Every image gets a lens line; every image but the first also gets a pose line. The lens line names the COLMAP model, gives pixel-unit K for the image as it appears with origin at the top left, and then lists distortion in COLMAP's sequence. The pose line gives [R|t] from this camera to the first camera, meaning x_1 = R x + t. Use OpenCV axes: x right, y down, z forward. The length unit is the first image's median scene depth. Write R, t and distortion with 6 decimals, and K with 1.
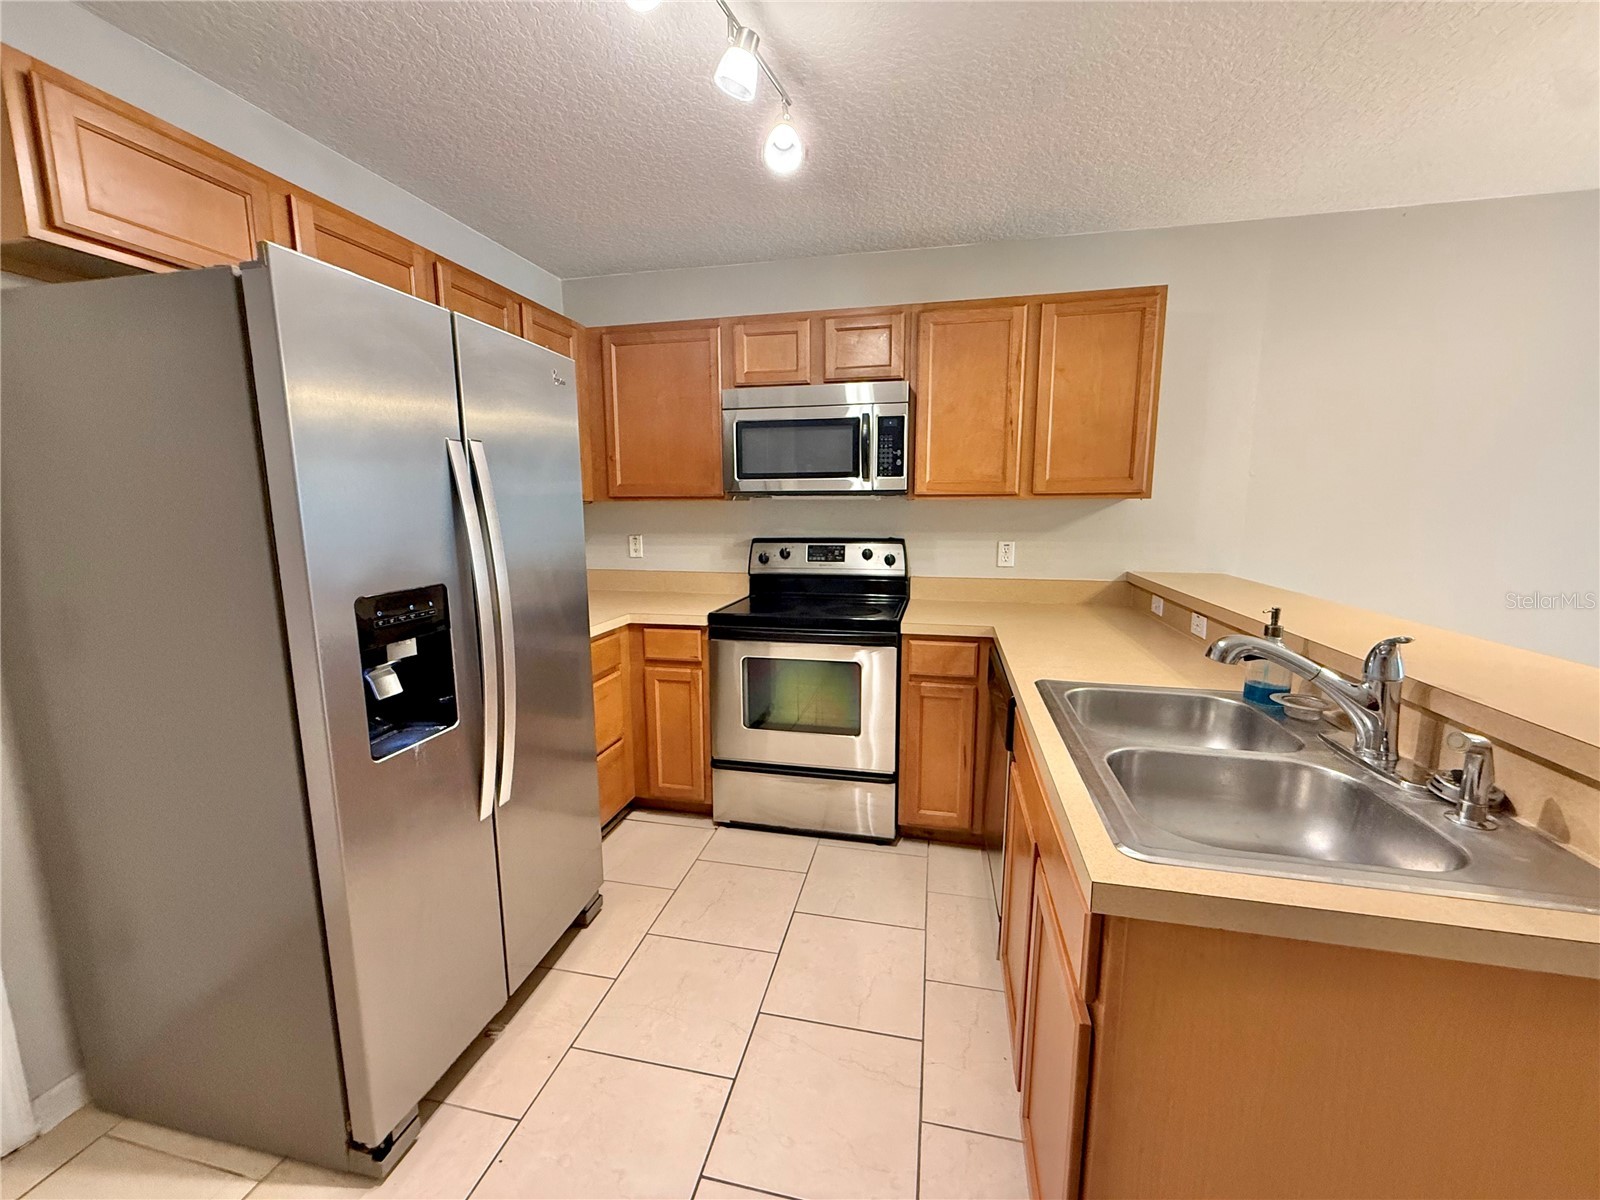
lens RADIAL K [[638.2, 0, 794.0], [0, 638.2, 600.6], [0, 0, 1]] dist [-0.000358, 0.000036]
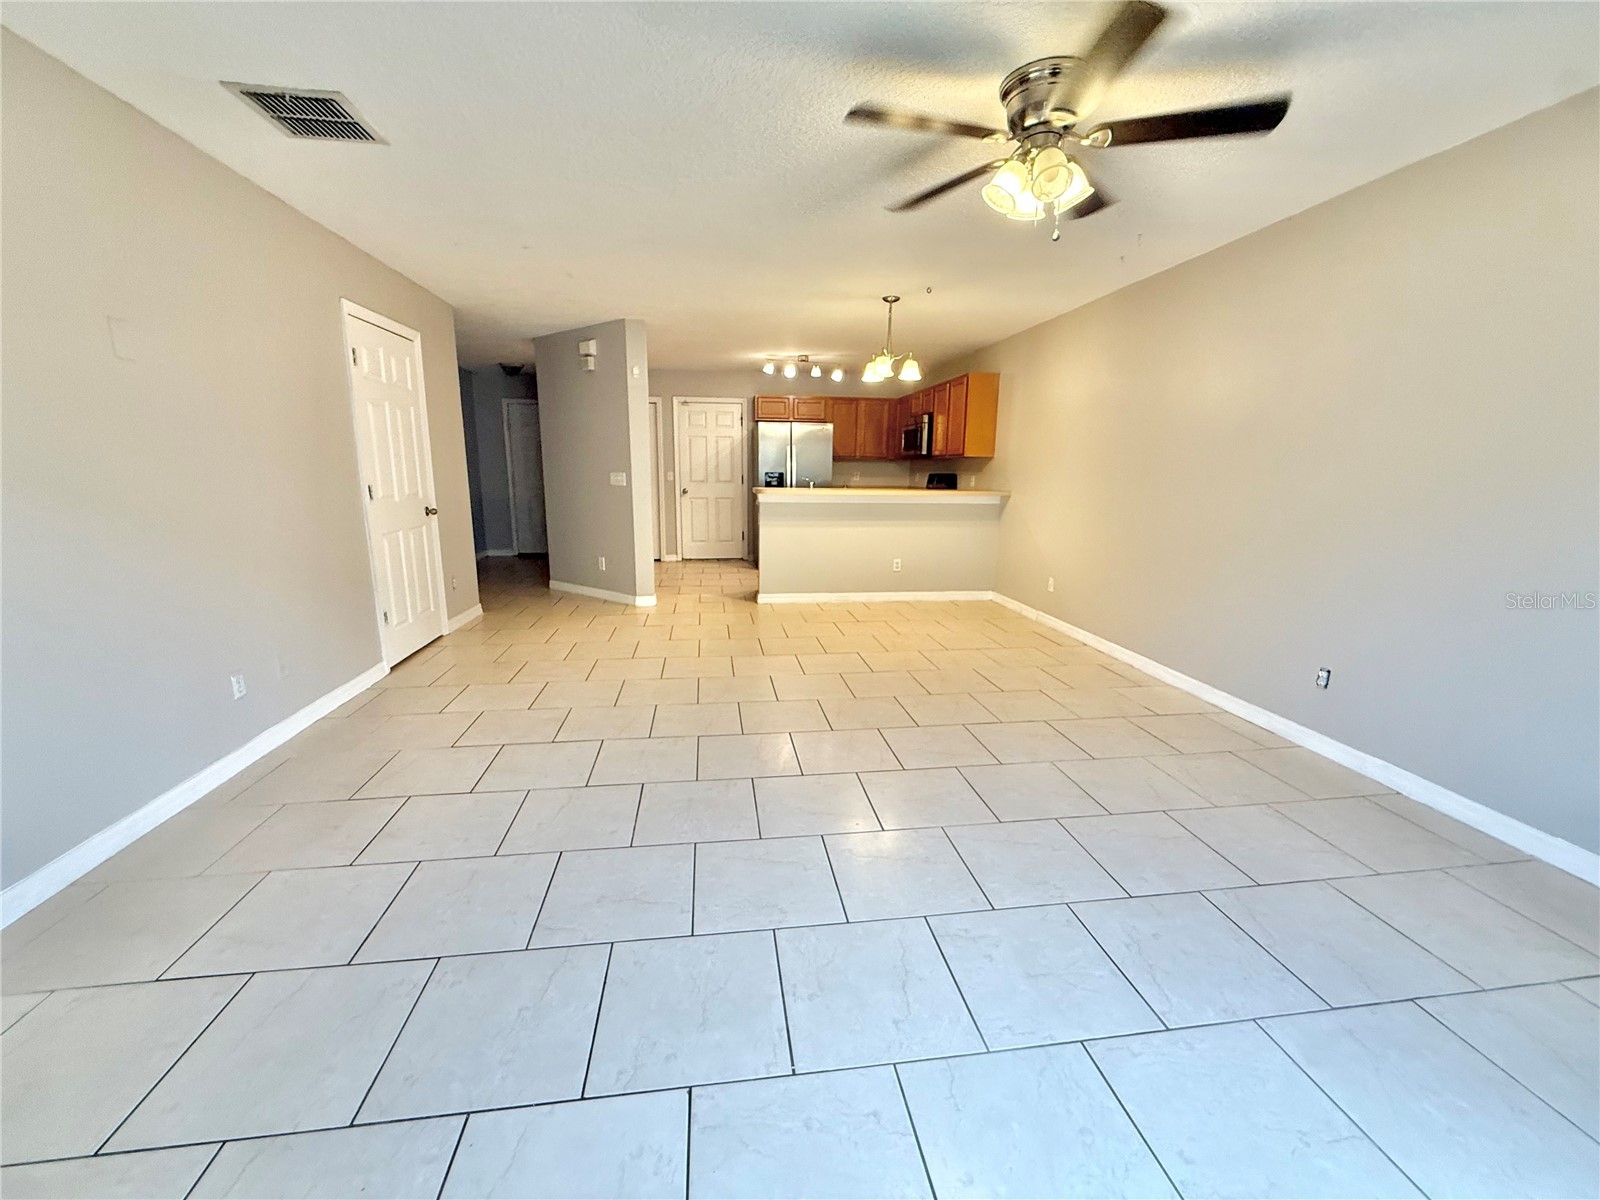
lens RADIAL K [[638.2, 0, 794.0], [0, 638.2, 600.6], [0, 0, 1]] dist [-0.000358, 0.000036]
pose [[0.350386, 0.199040, -0.915212, 2.626890], [-0.154591, 0.976046, 0.153085, 0.106387], [0.923759, 0.087845, 0.372763, -0.482822]]
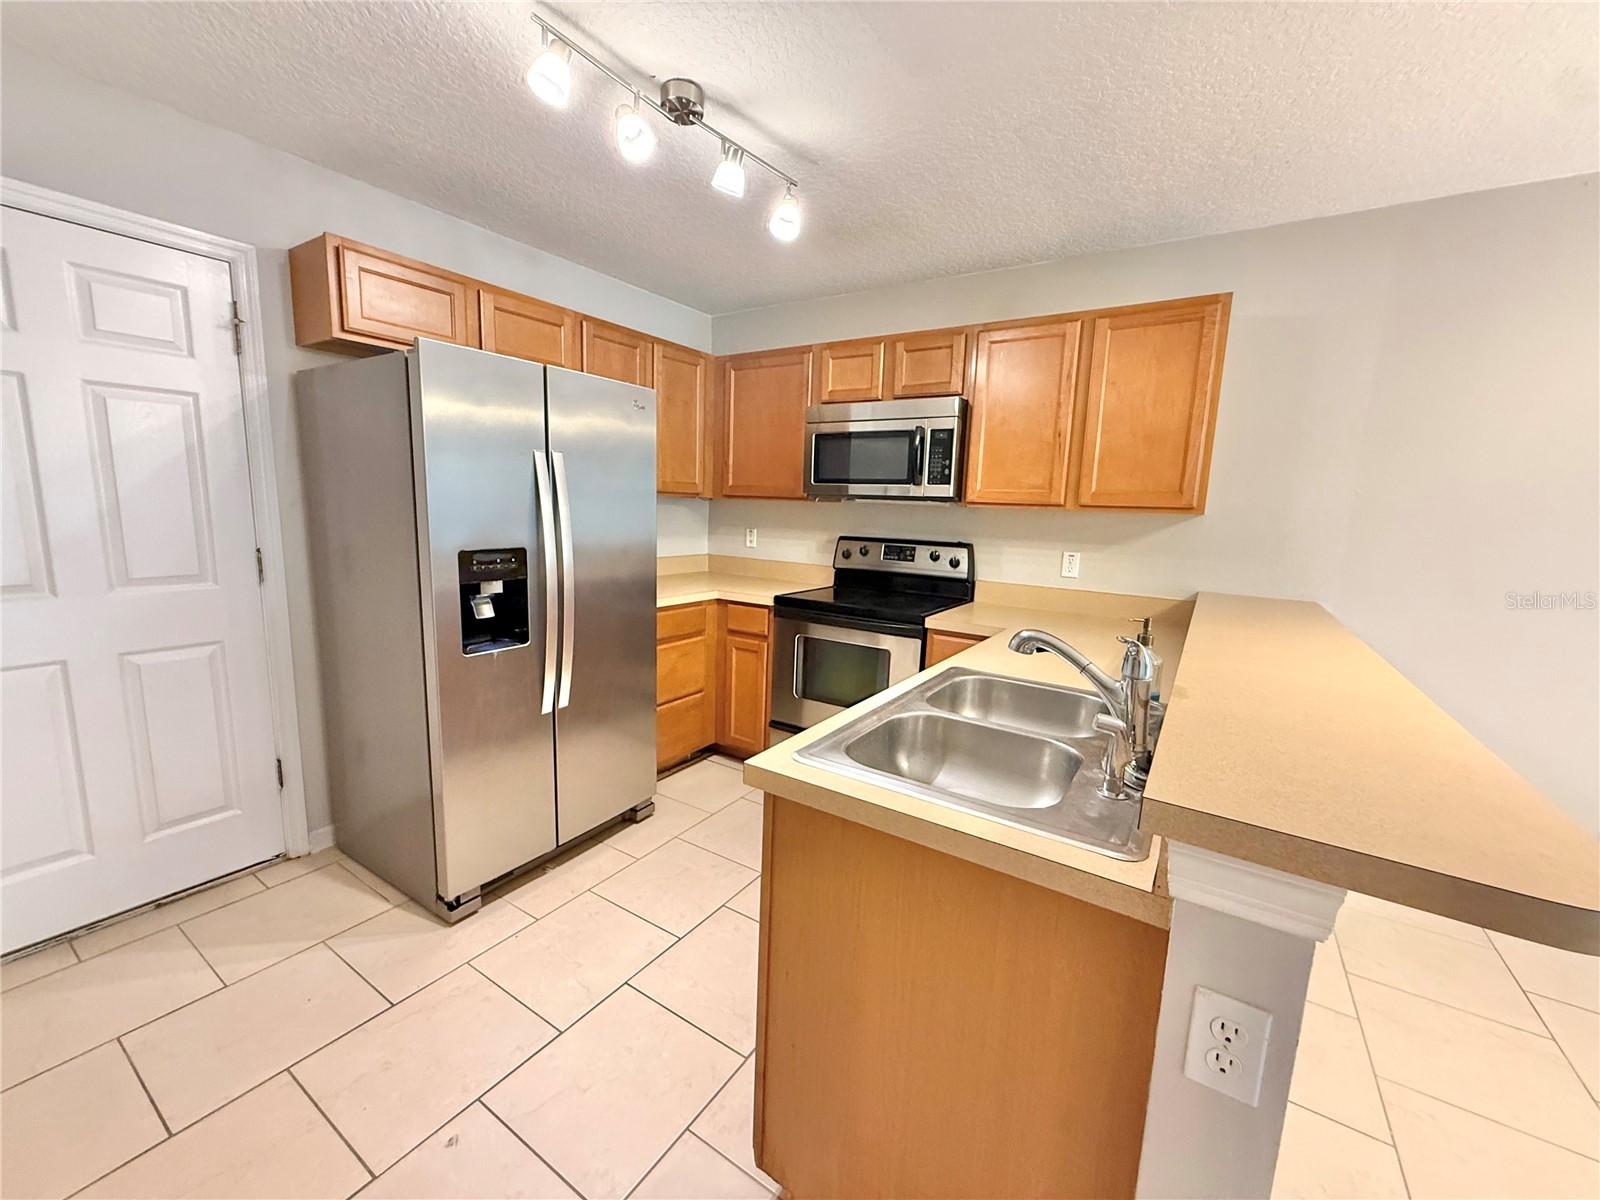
lens RADIAL K [[638.2, 0, 794.0], [0, 638.2, 600.6], [0, 0, 1]] dist [-0.000358, 0.000036]
pose [[0.935950, 0.089123, -0.340669, 0.308274], [-0.090658, 0.995816, 0.011444, 0.012702], [0.340264, 0.020173, 0.940114, -0.102239]]
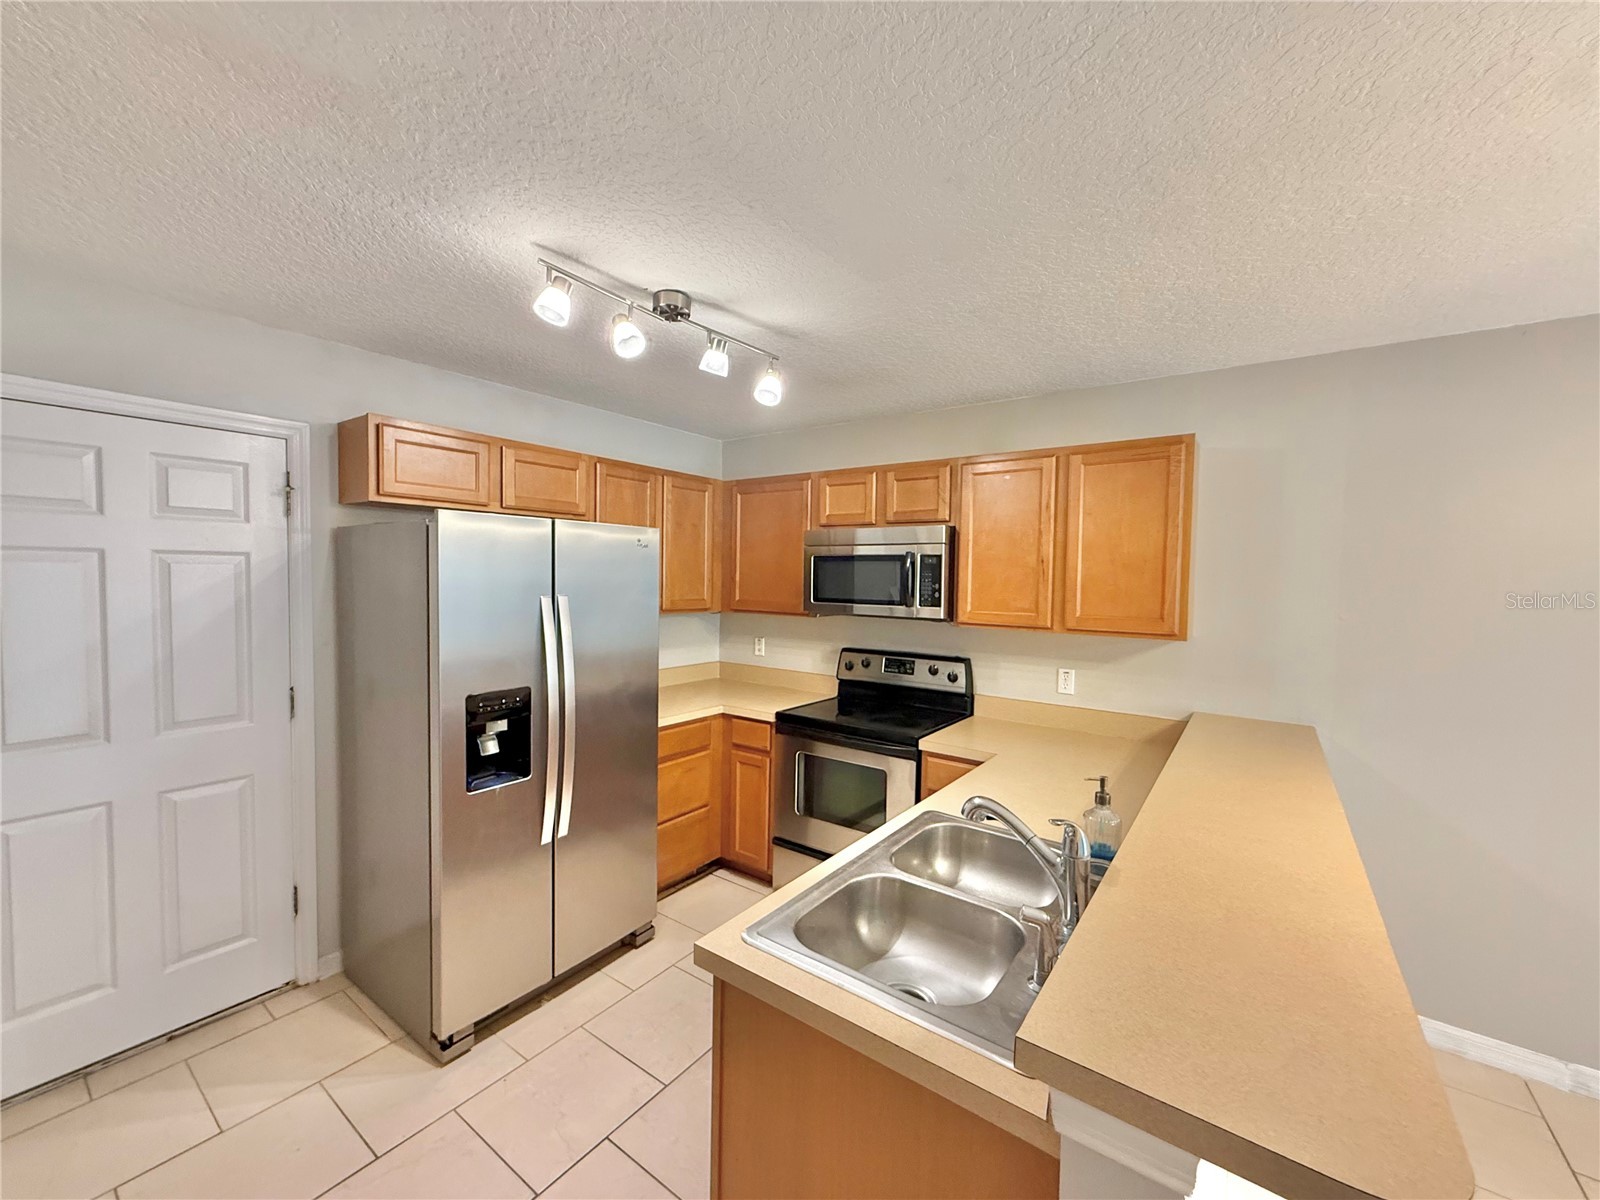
lens RADIAL K [[638.2, 0, 794.0], [0, 638.2, 600.6], [0, 0, 1]] dist [-0.000358, 0.000036]
pose [[0.917488, 0.035443, -0.396182, 0.377244], [-0.080728, 0.991885, -0.098218, -0.074778], [0.389486, 0.122097, 0.912904, -0.124939]]
